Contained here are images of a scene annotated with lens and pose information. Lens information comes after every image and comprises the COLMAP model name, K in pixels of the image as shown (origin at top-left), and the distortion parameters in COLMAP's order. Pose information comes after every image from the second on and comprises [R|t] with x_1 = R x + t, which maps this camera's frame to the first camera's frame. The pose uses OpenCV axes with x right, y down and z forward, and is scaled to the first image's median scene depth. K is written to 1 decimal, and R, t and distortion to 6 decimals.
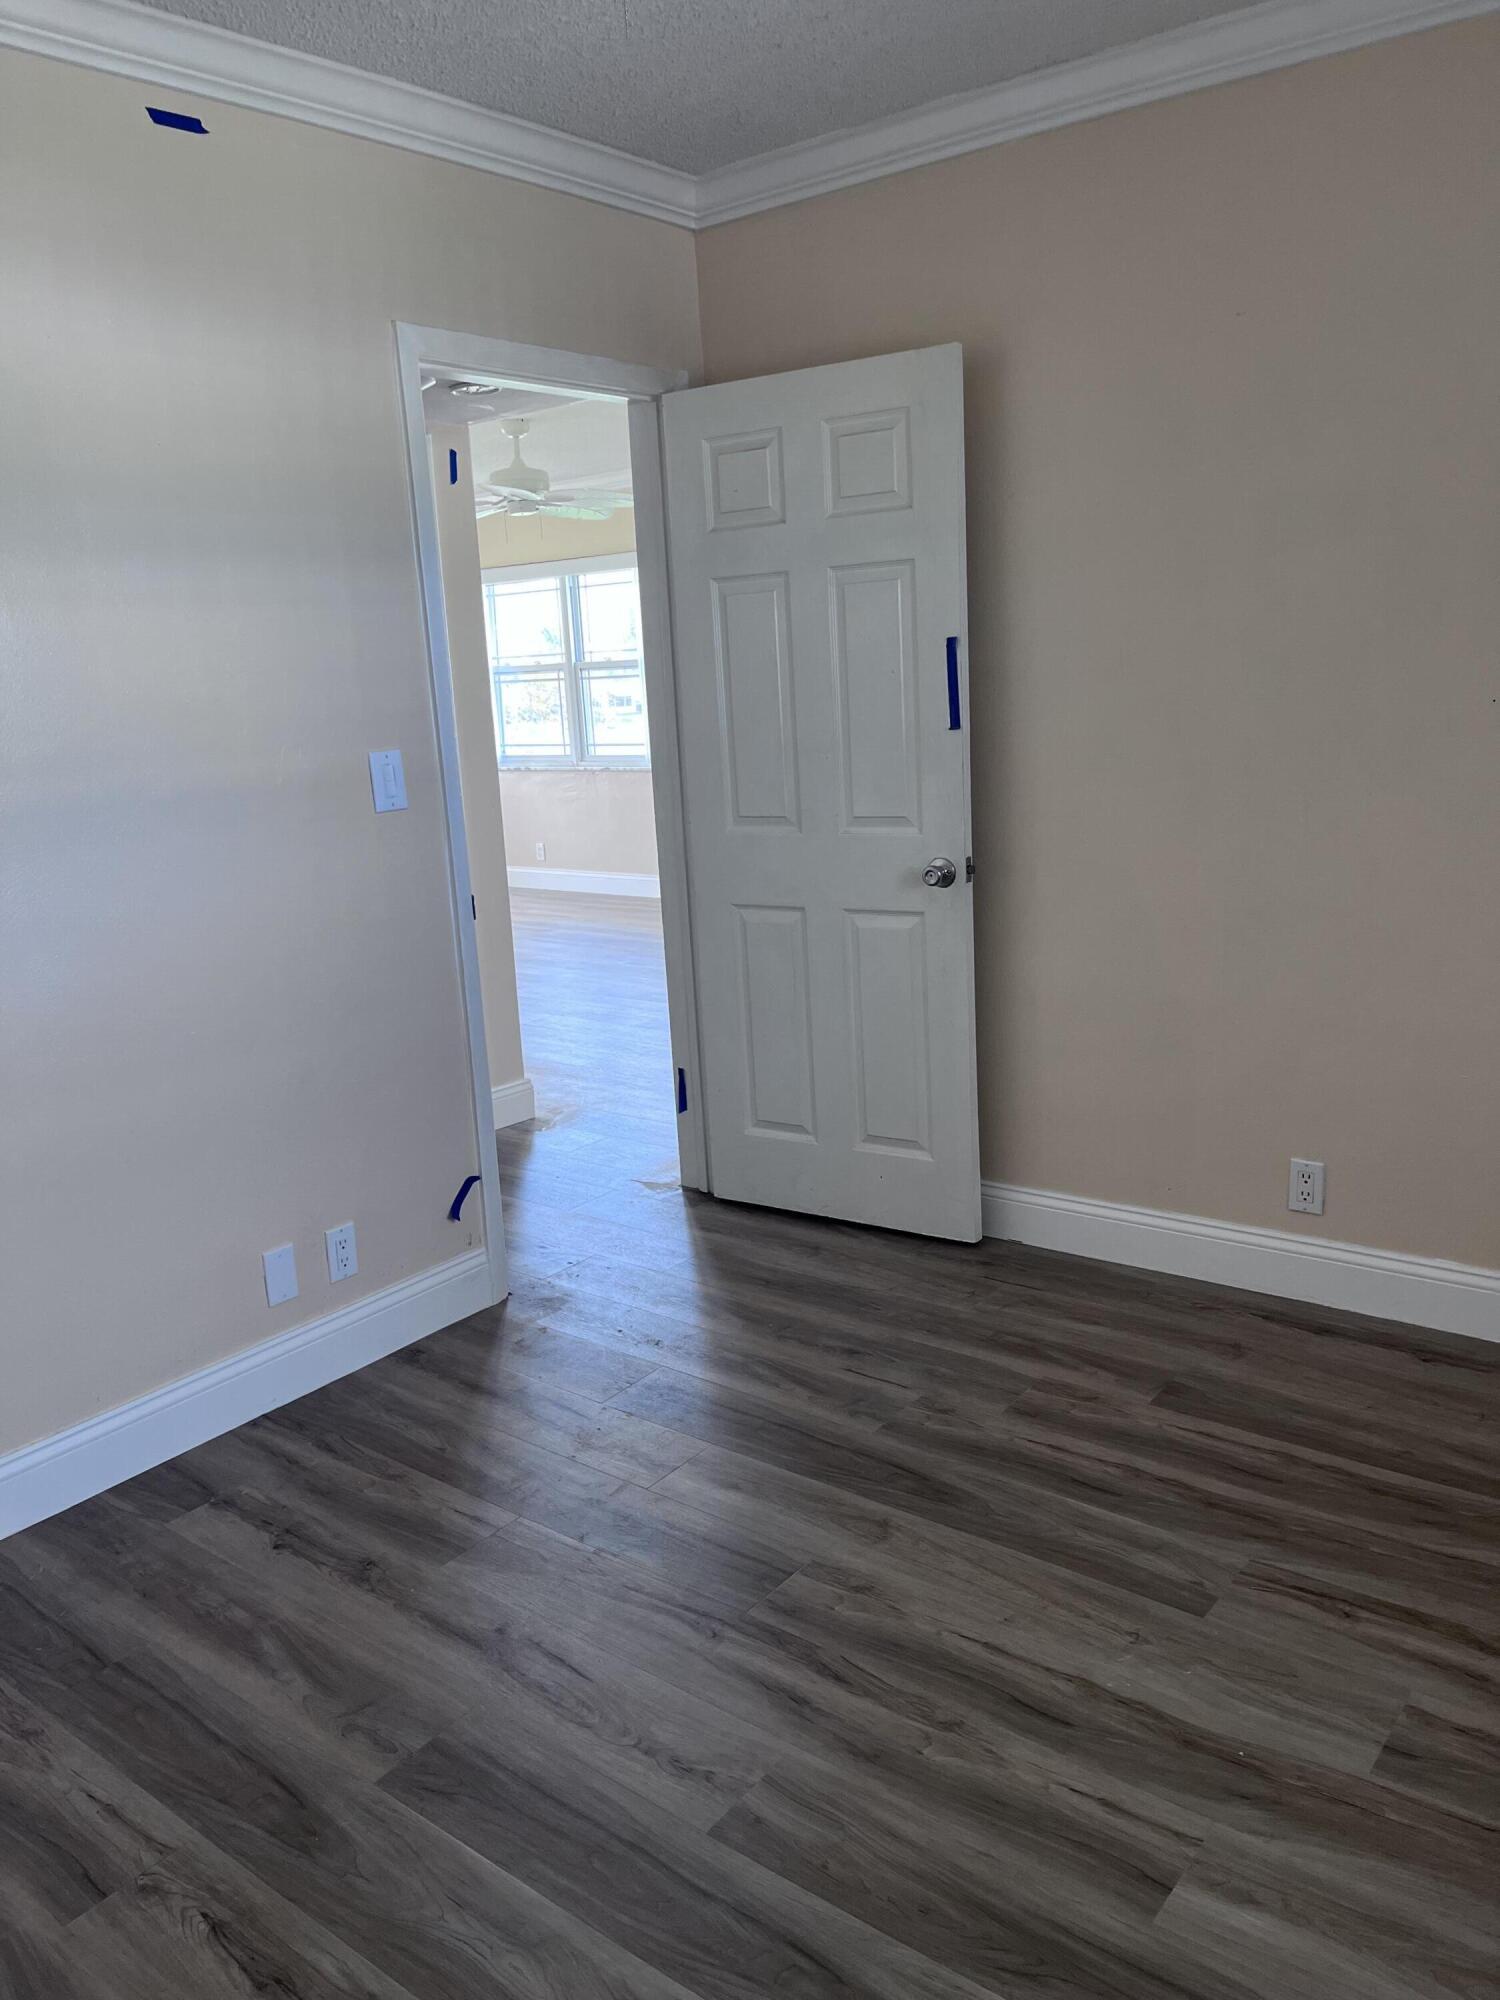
lens RADIAL K [[1519.7, 0, 756.3], [0, 1519.7, 1013.5], [0, 0, 1]] dist [0.073922, -0.114818]
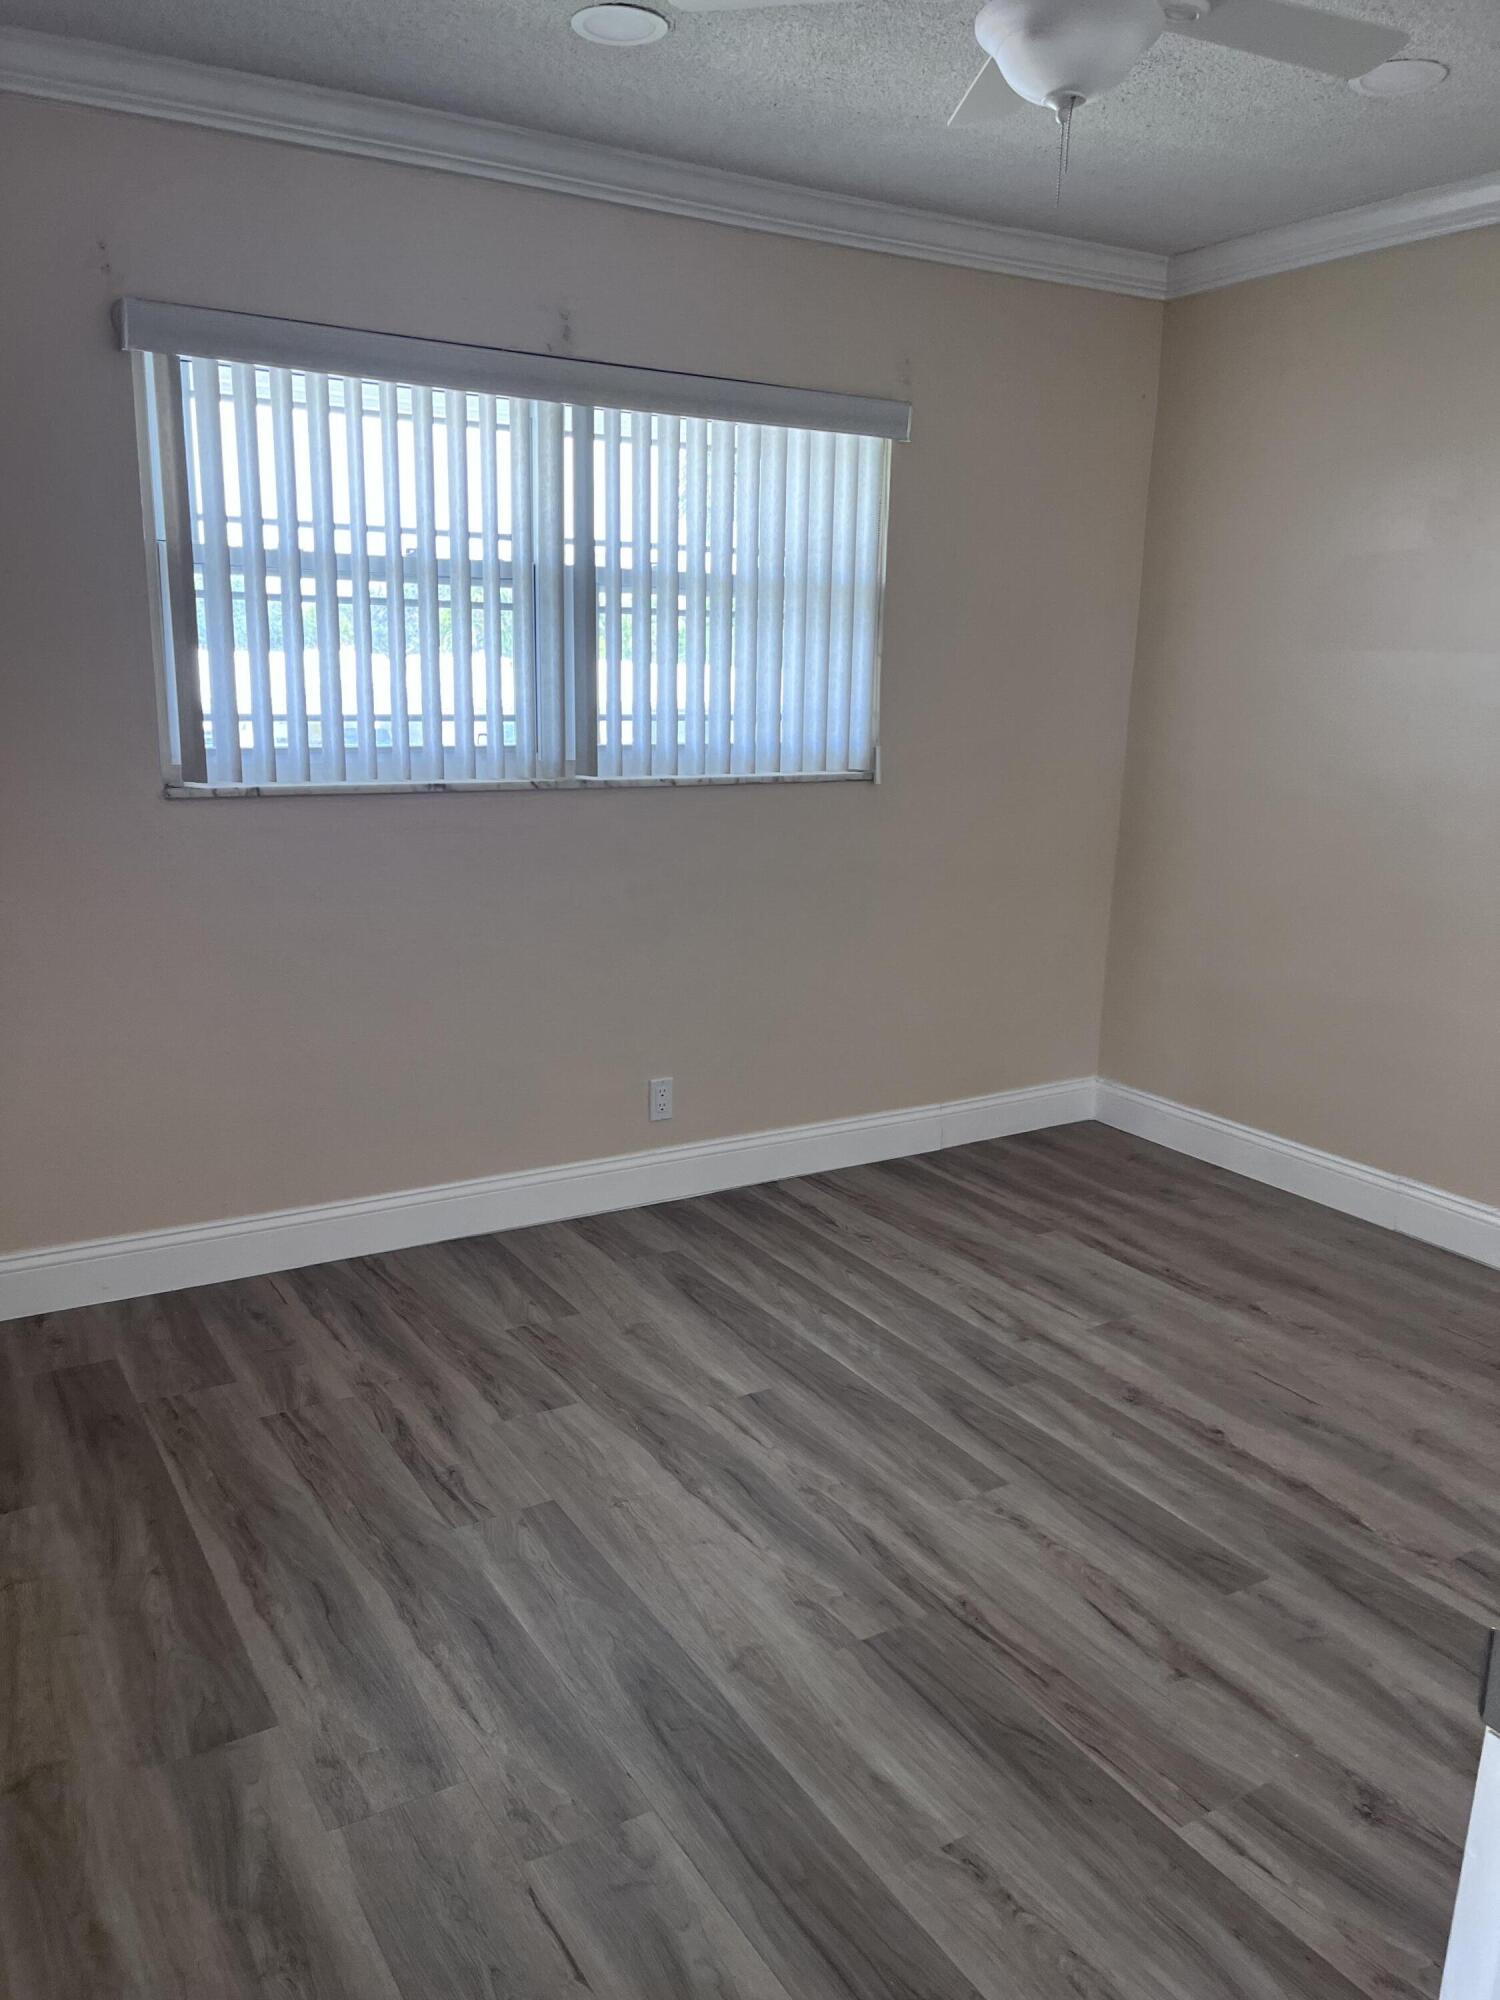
lens RADIAL K [[1505.6, 0, 749.6], [0, 1505.6, 998.7], [0, 0, 1]] dist [0.064739, -0.098032]
pose [[-0.938272, -0.048346, 0.342504, -0.223684], [0.102287, 0.907119, 0.408255, -0.404917], [-0.330429, 0.418088, -0.846179, 1.749689]]
